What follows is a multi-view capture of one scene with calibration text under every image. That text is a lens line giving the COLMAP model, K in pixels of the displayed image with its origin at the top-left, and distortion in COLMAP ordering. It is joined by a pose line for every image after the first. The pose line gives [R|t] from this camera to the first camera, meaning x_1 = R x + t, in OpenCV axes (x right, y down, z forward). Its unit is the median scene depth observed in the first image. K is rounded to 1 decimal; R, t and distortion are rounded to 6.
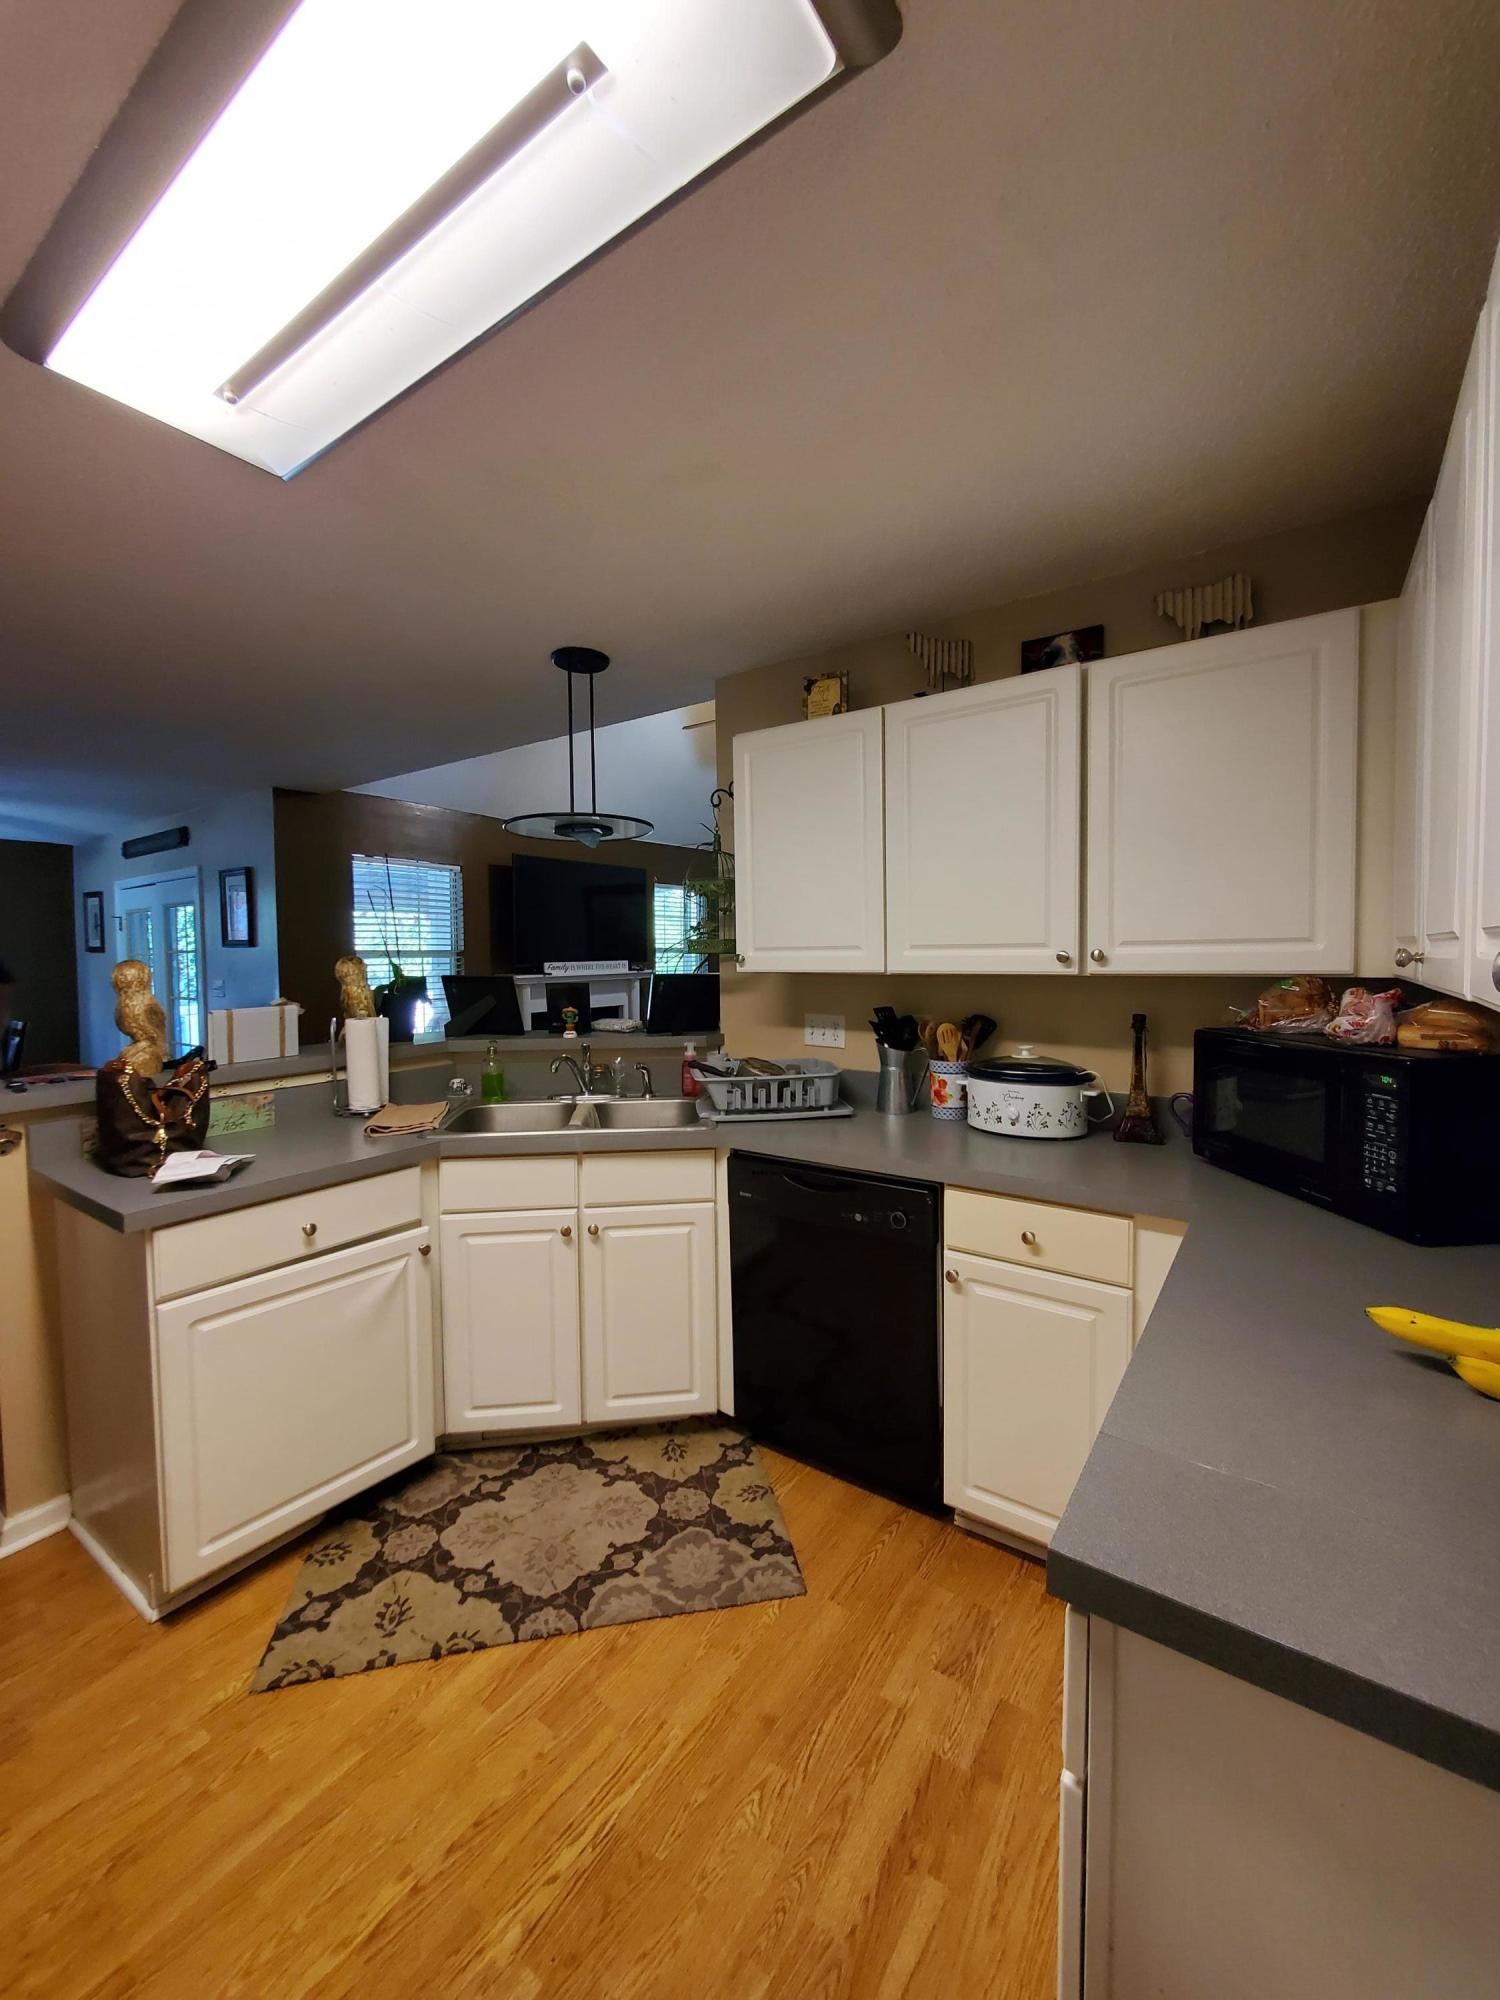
lens RADIAL K [[790.7, 0, 753.9], [0, 790.7, 994.5], [0, 0, 1]] dist [-0.002592, -0.000973]
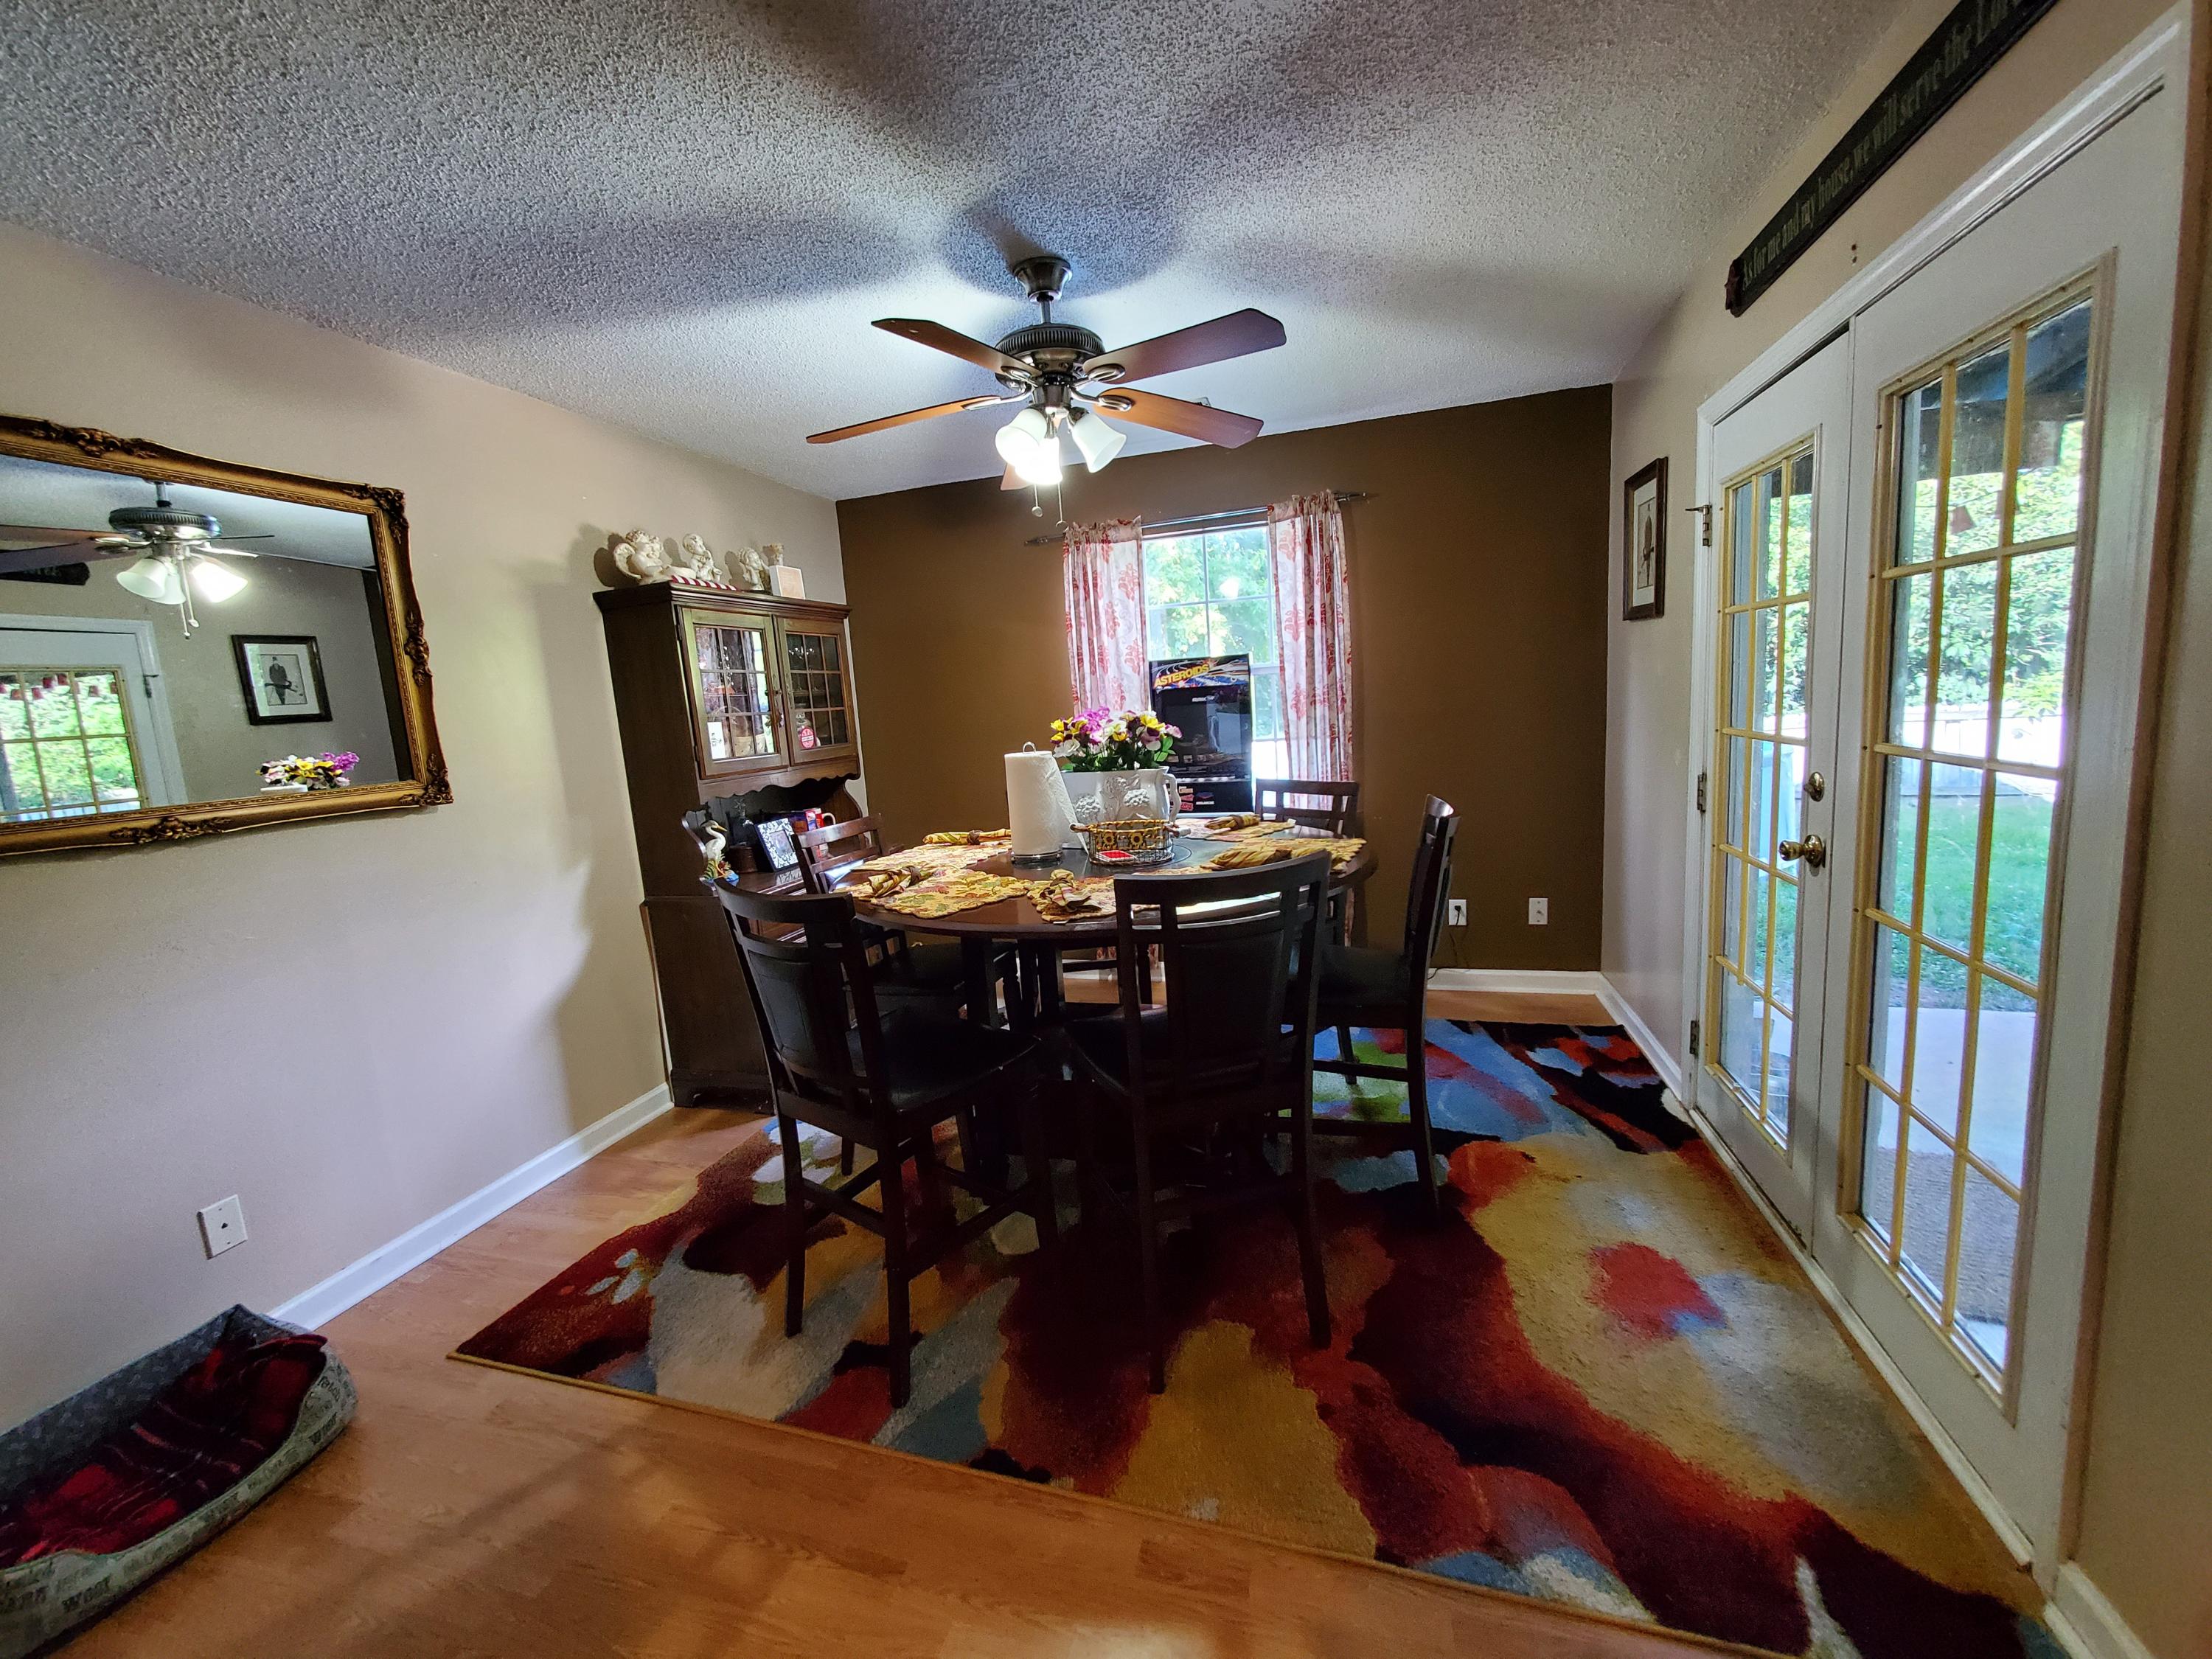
lens RADIAL K [[874.5, 0, 1102.0], [0, 874.5, 825.9], [0, 0, 1]] dist [-0.002592, -0.000973]
pose [[0.313680, 0.119362, -0.941997, -0.470923], [0.021506, 0.990920, 0.132723, -0.010859], [0.949285, -0.061891, 0.308265, 0.573215]]
